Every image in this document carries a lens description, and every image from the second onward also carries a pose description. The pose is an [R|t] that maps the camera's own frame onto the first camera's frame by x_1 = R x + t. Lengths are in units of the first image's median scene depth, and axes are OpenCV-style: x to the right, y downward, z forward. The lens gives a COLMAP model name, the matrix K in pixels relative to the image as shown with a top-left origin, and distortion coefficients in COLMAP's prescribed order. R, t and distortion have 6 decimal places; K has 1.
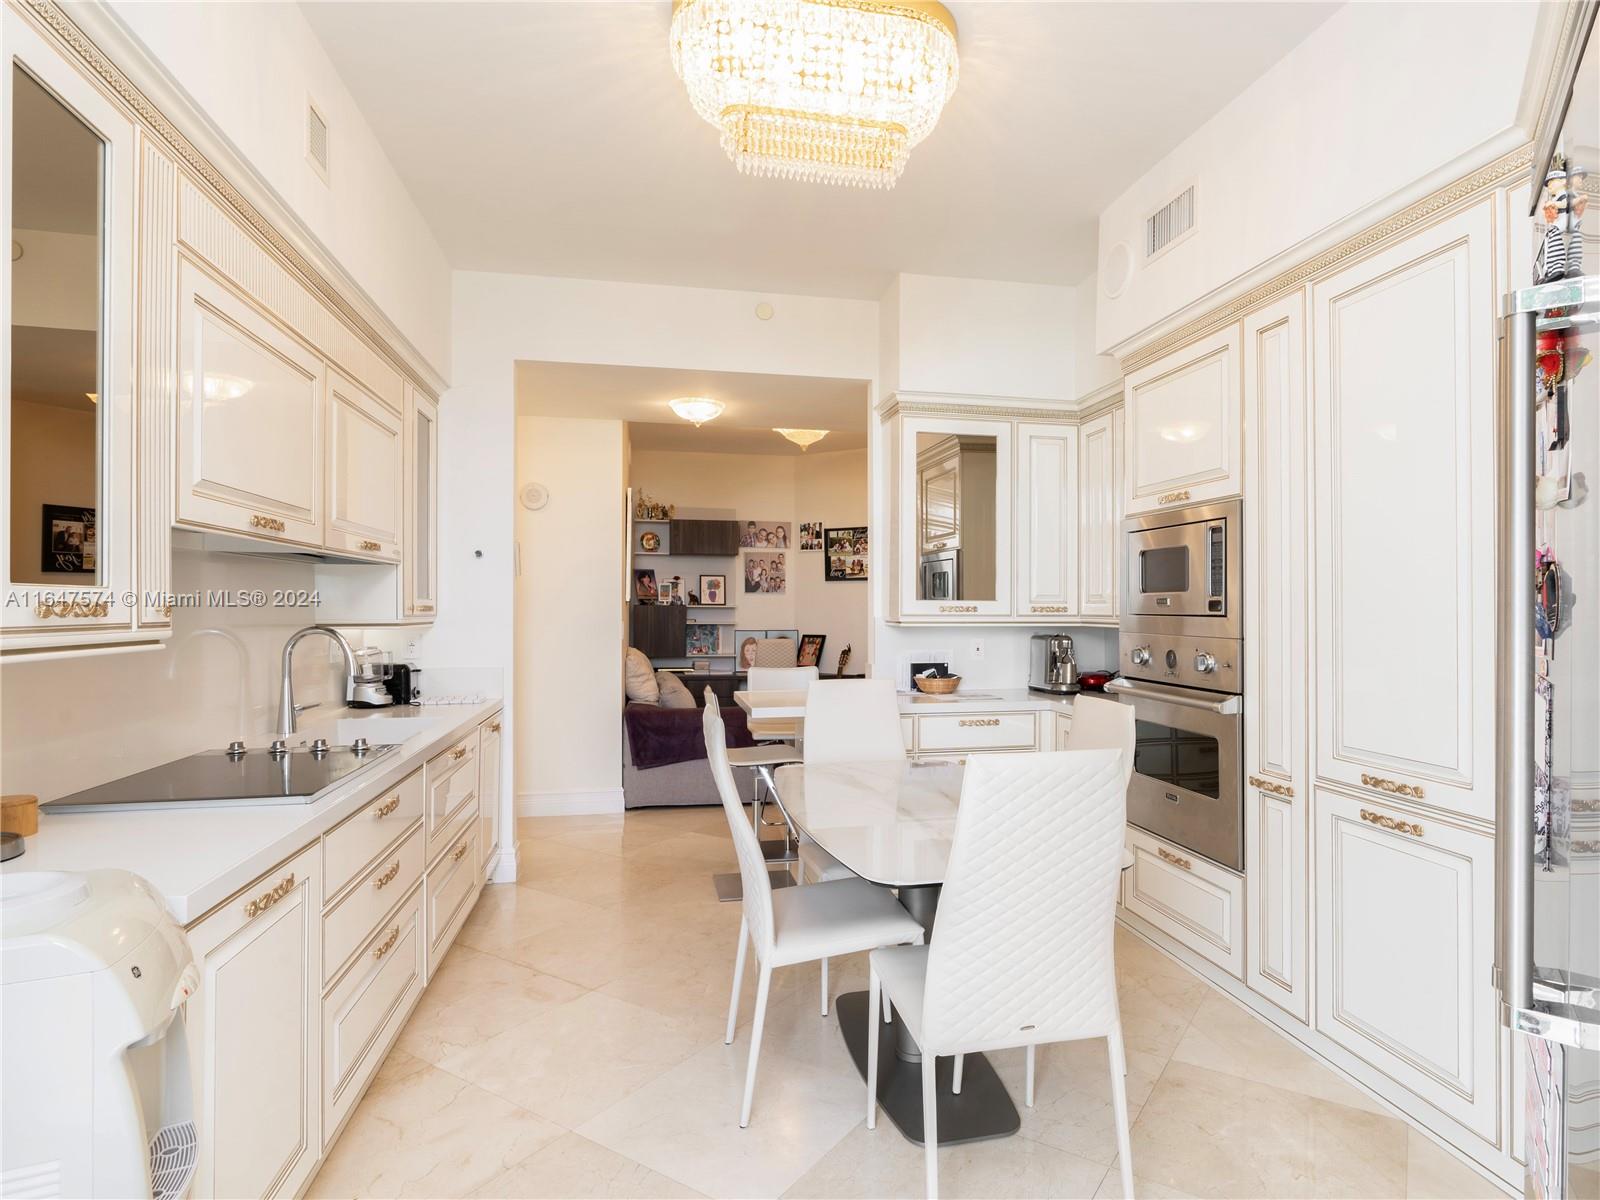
lens RADIAL K [[744.9, 0, 799.2], [0, 744.9, 604.6], [0, 0, 1]] dist [-0.003973, 0.000669]
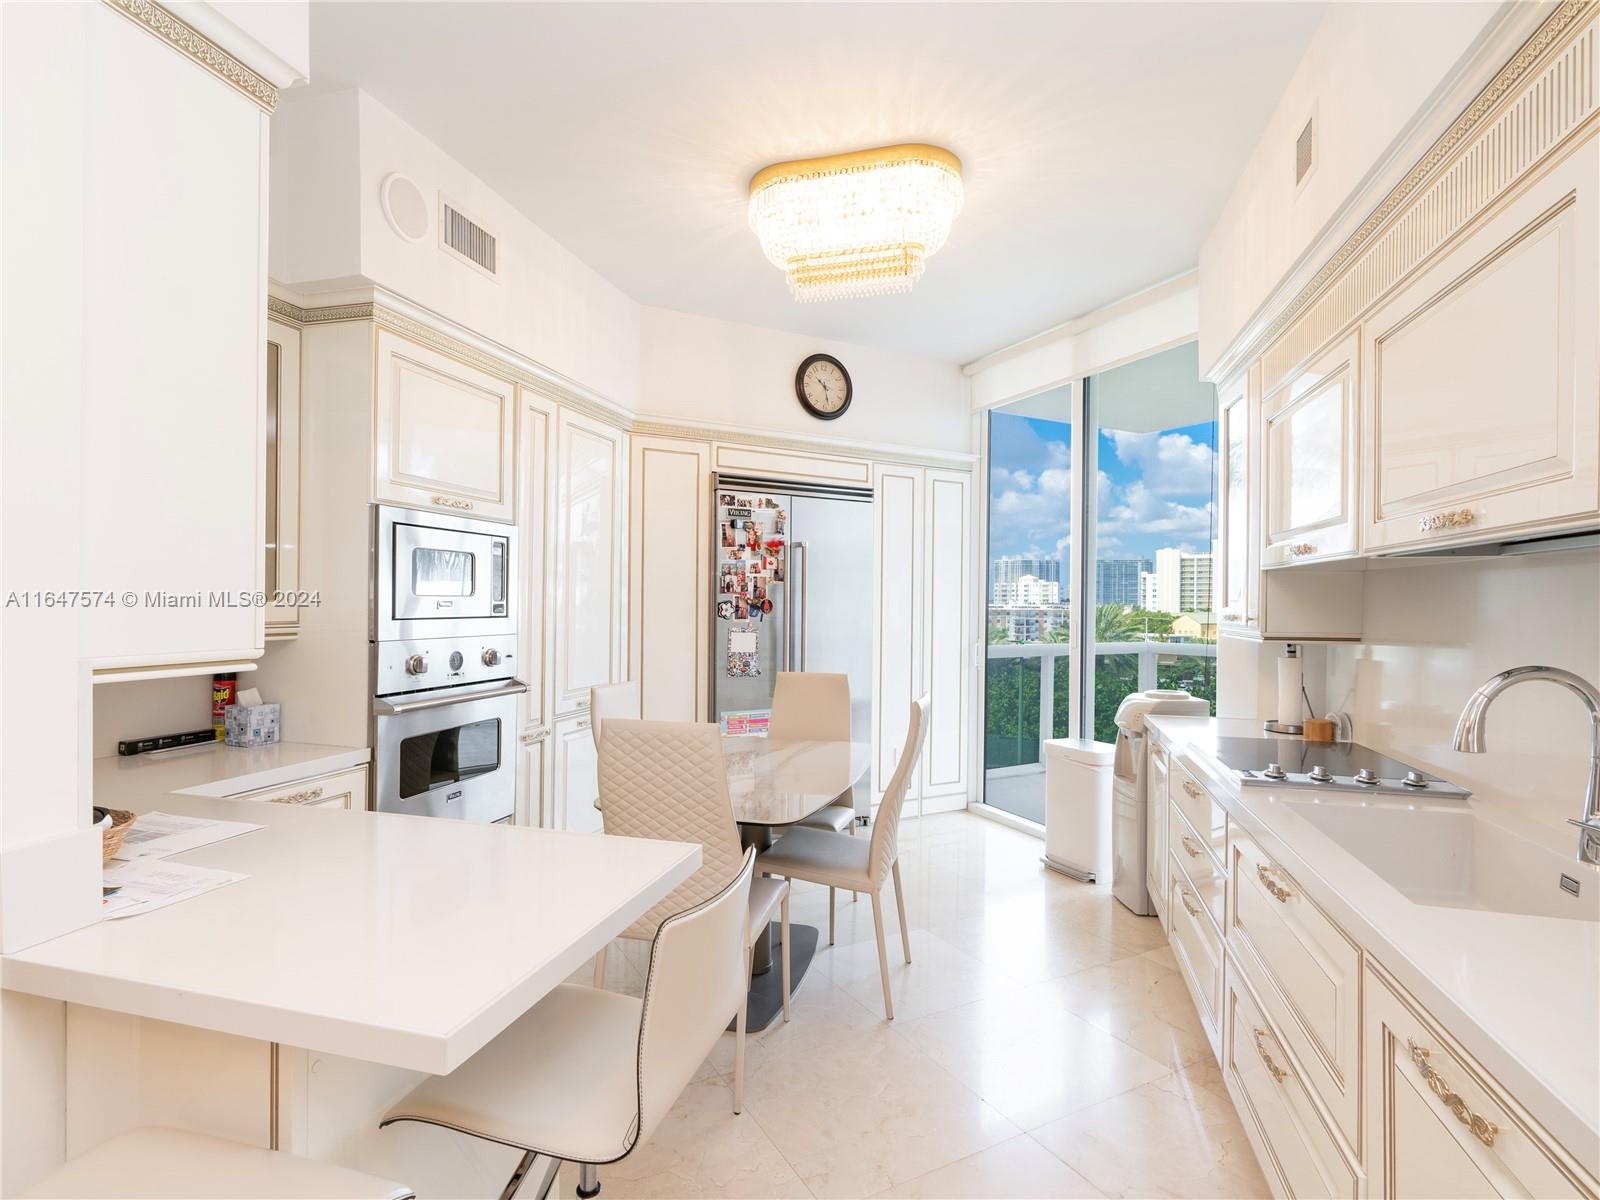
lens RADIAL K [[744.9, 0, 799.2], [0, 744.9, 604.6], [0, 0, 1]] dist [-0.003973, 0.000669]
pose [[-0.871180, -0.011474, 0.490830, -0.461104], [-0.012243, 0.999924, 0.001645, -0.012578], [-0.490812, -0.004577, -0.871254, 1.835291]]
